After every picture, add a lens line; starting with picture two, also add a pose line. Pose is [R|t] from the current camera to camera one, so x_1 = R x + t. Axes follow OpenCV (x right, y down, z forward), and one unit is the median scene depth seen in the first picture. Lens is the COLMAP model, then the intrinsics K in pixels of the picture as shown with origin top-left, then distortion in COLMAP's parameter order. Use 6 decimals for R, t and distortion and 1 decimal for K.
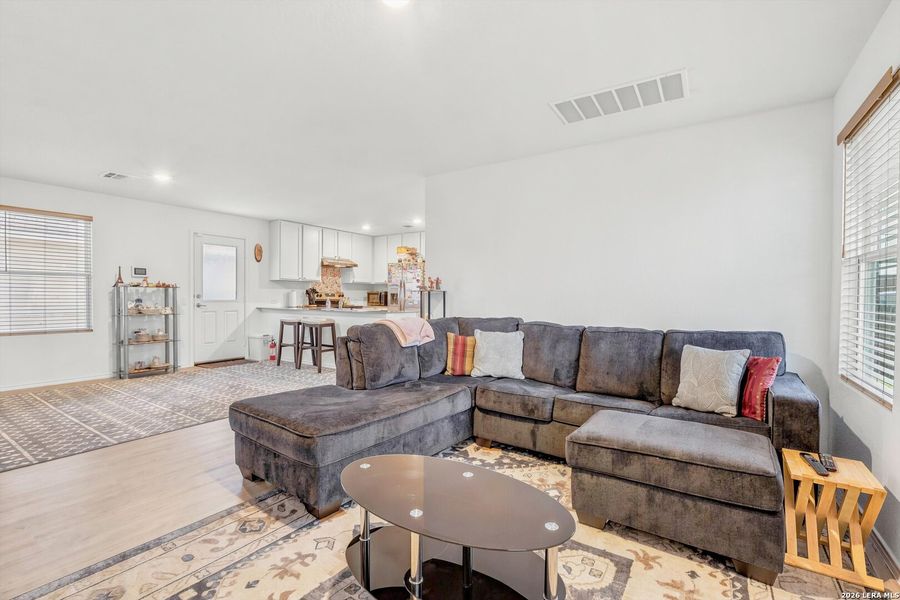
lens RADIAL K [[401.9, 0, 450.0], [0, 401.9, 300.0], [0, 0, 1]] dist [-0.010062, -0.000103]
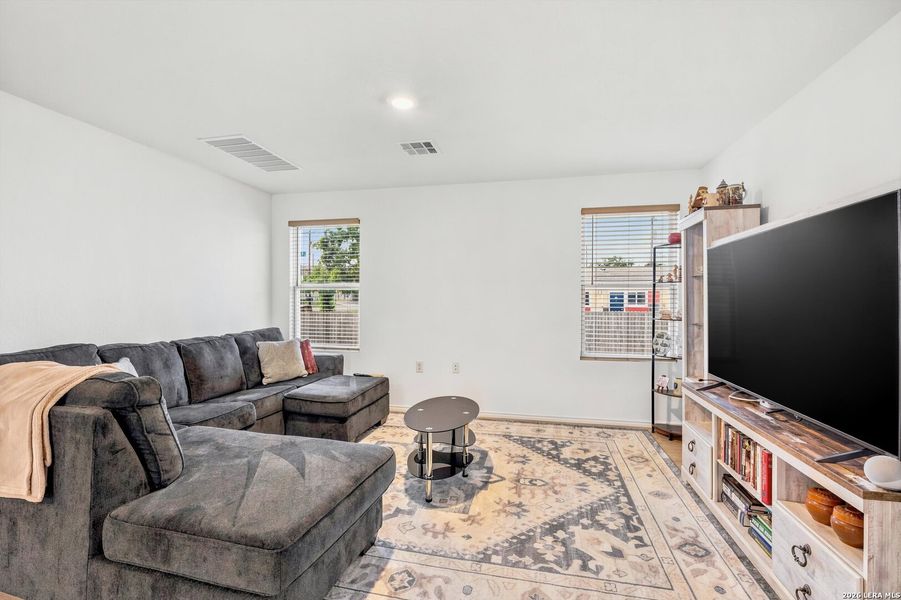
lens RADIAL K [[396.0, 0, 450.5], [0, 396.0, 300.0], [0, 0, 1]] dist [-0.009938, -0.000593]
pose [[-0.357252, -0.012775, 0.933921, -0.445768], [0.001933, 0.999894, 0.014417, -0.025591], [-0.934006, 0.006955, -0.357190, 0.398216]]
